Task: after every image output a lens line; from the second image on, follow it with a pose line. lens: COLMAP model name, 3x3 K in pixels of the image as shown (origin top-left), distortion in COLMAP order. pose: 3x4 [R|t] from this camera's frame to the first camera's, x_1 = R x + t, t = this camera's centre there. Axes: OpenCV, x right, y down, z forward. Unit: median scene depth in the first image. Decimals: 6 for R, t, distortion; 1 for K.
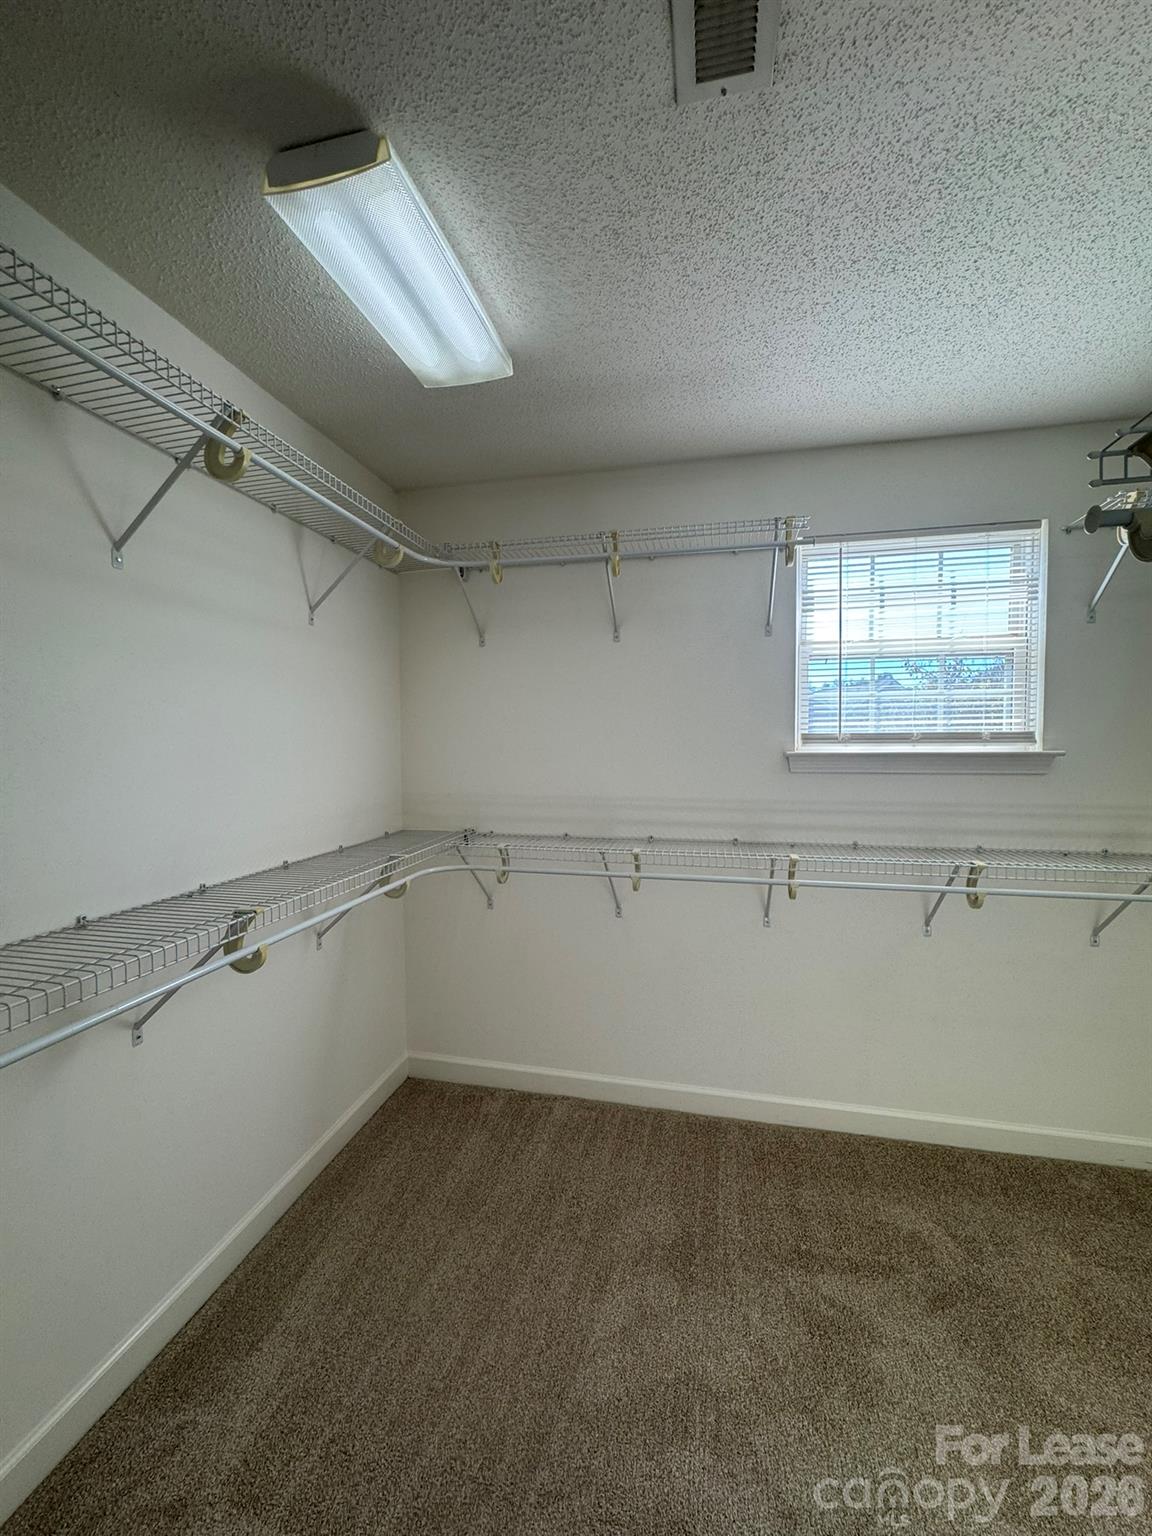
lens RADIAL K [[616.8, 0, 577.0], [0, 616.8, 767.4], [0, 0, 1]] dist [0.000430, -0.000141]
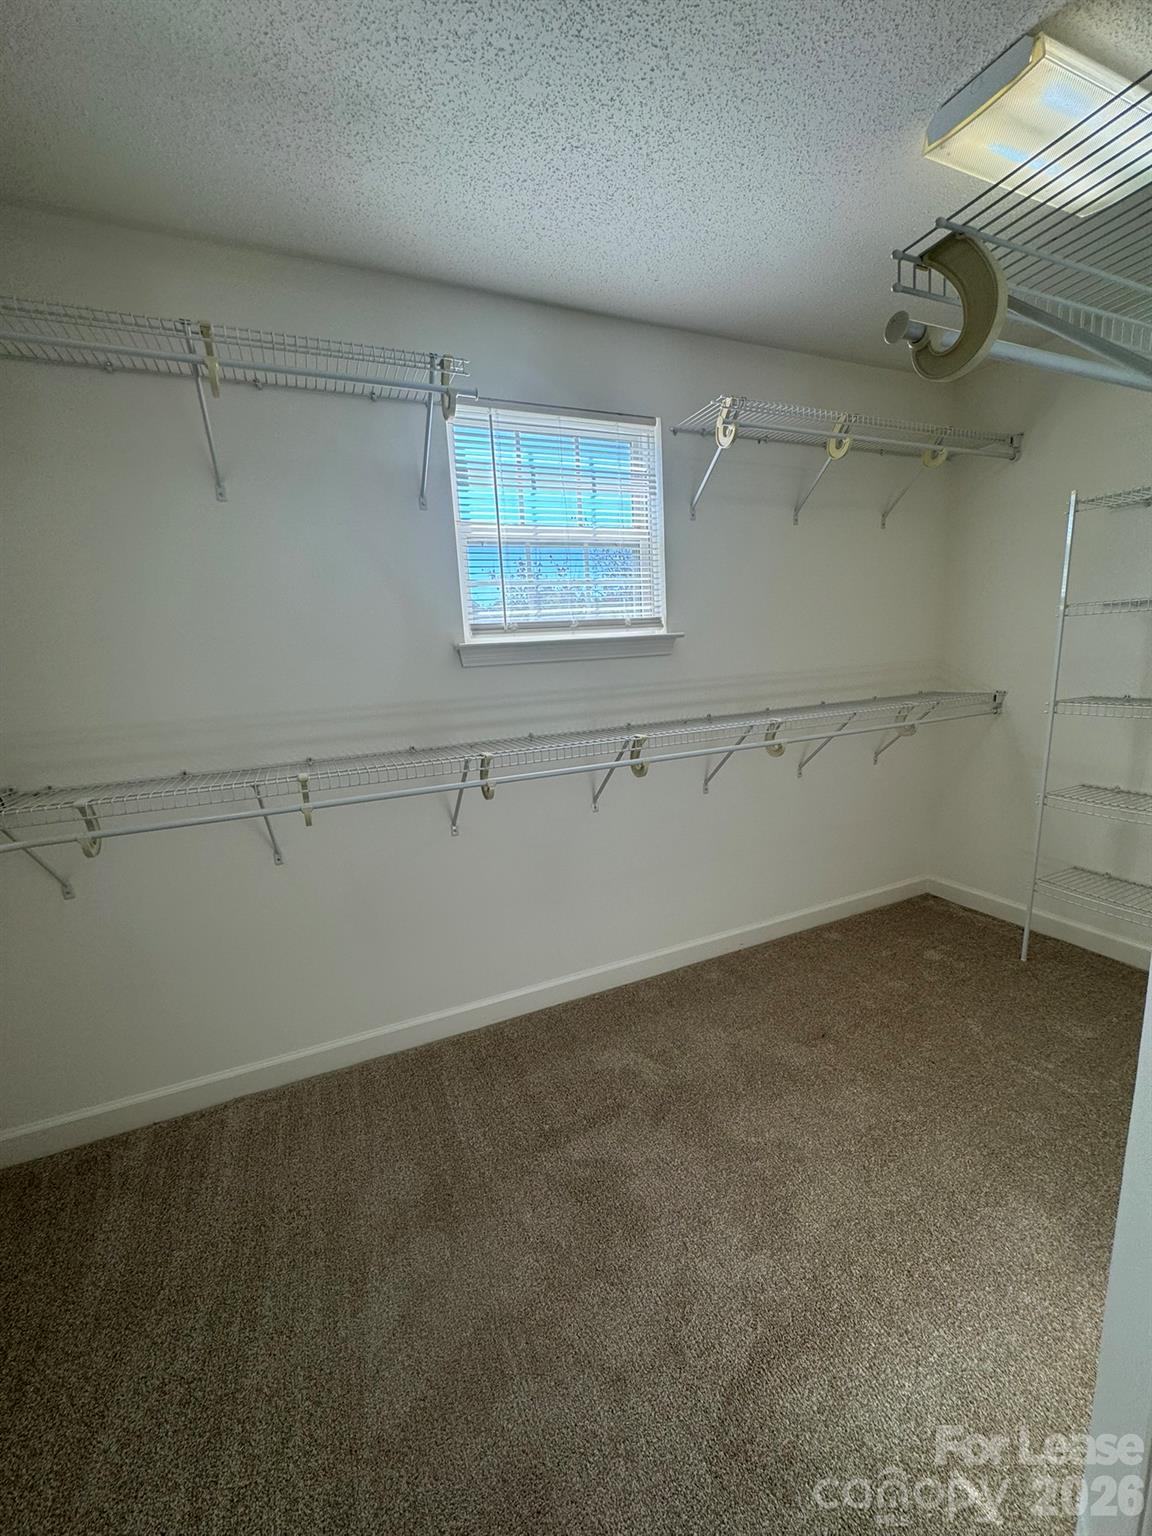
lens RADIAL K [[616.8, 0, 577.0], [0, 616.8, 767.4], [0, 0, 1]] dist [0.000430, -0.000141]
pose [[0.799297, -0.149099, 0.582146, -0.081586], [0.076075, 0.986043, 0.148092, 0.034695], [-0.596102, -0.074082, 0.799484, 0.163420]]
